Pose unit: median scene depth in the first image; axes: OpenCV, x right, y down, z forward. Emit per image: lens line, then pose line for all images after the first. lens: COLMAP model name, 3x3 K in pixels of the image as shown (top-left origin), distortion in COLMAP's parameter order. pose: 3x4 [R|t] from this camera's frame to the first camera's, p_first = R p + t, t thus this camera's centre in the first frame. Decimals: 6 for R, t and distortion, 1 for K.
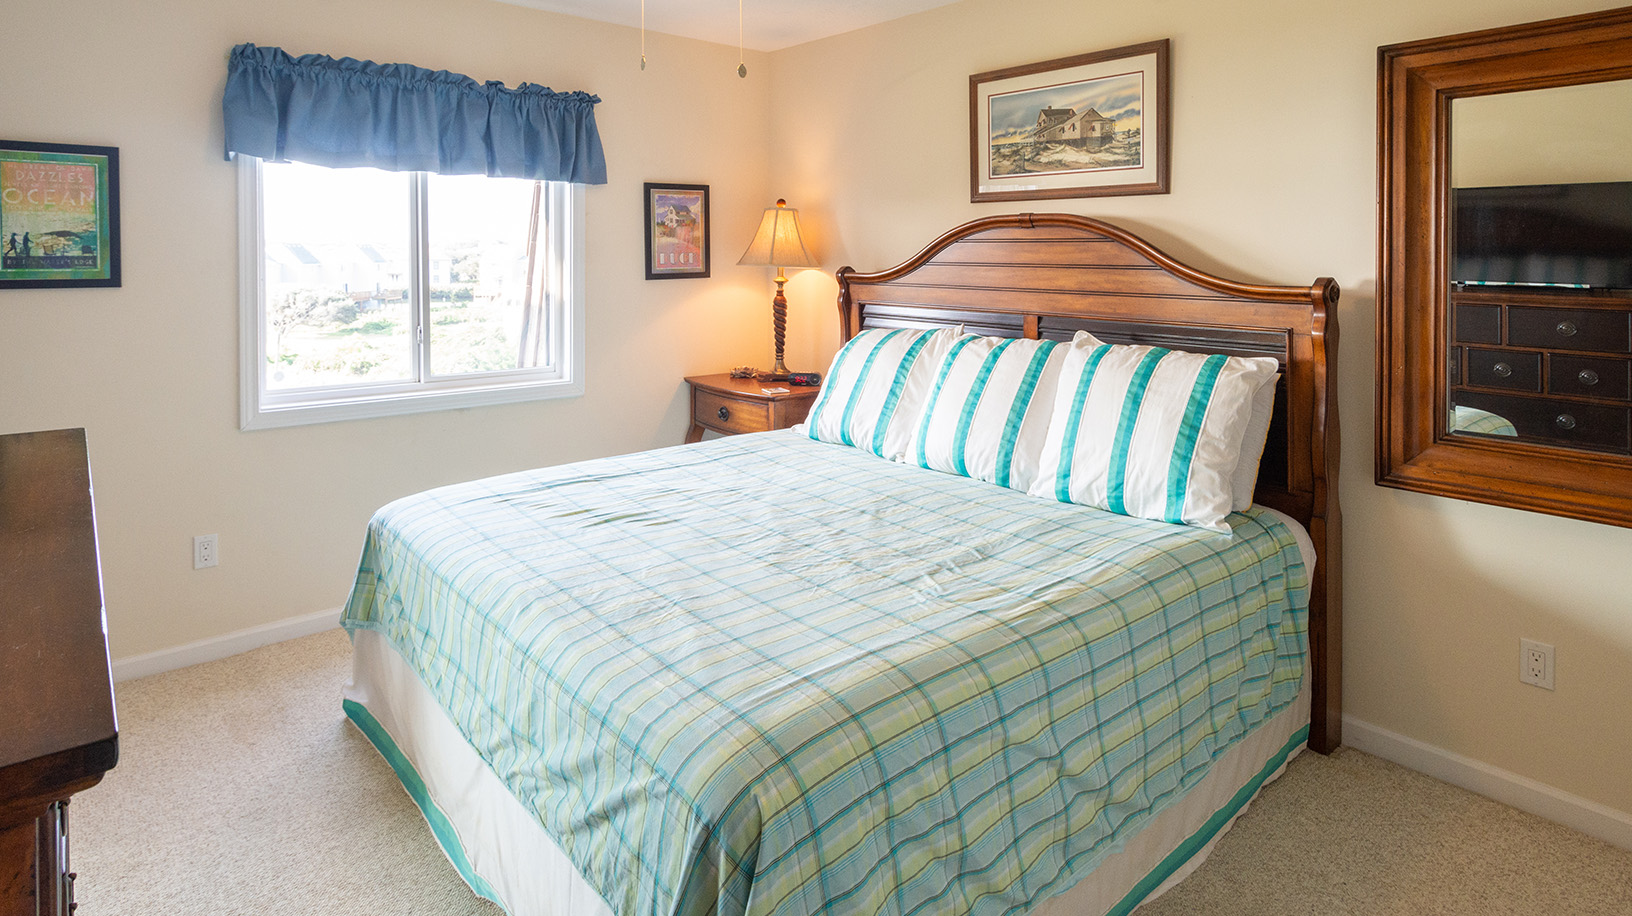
lens RADIAL K [[879.6, 0, 816.0], [0, 879.6, 458.0], [0, 0, 1]] dist [0.002304, 0.000367]
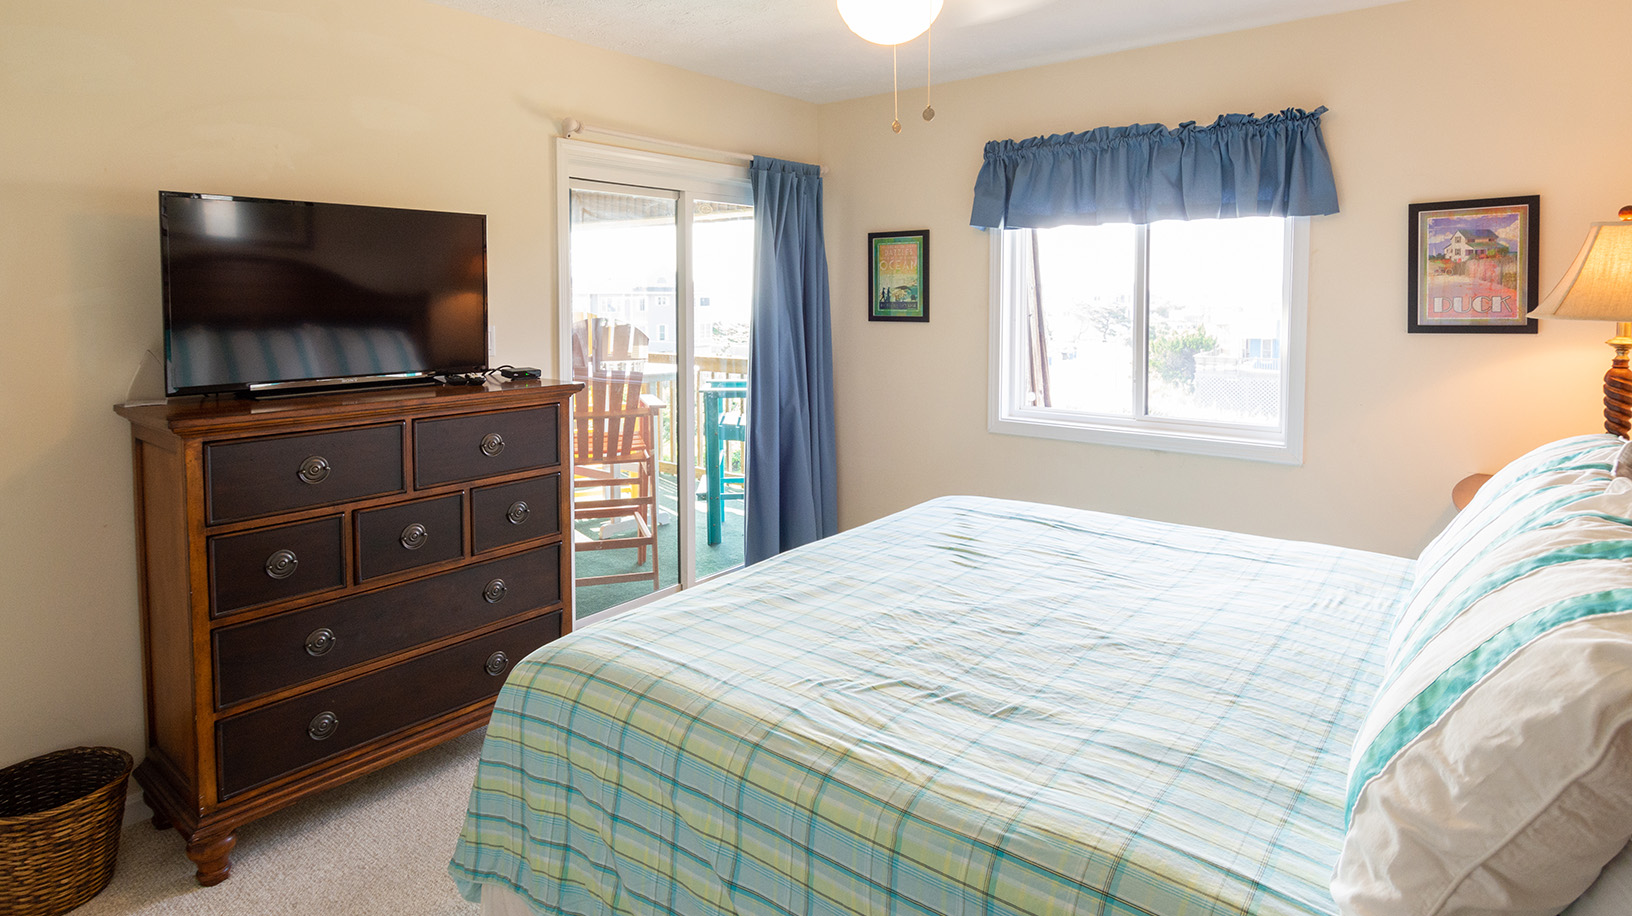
lens RADIAL K [[860.7, 0, 814.6], [0, 860.7, 507.1], [0, 0, 1]] dist [-0.000384, -0.000417]
pose [[0.184021, 0.230283, -0.955566, 0.556051], [-0.217965, 0.957525, 0.188780, -0.107382], [0.958451, 0.173541, 0.226398, 0.452980]]
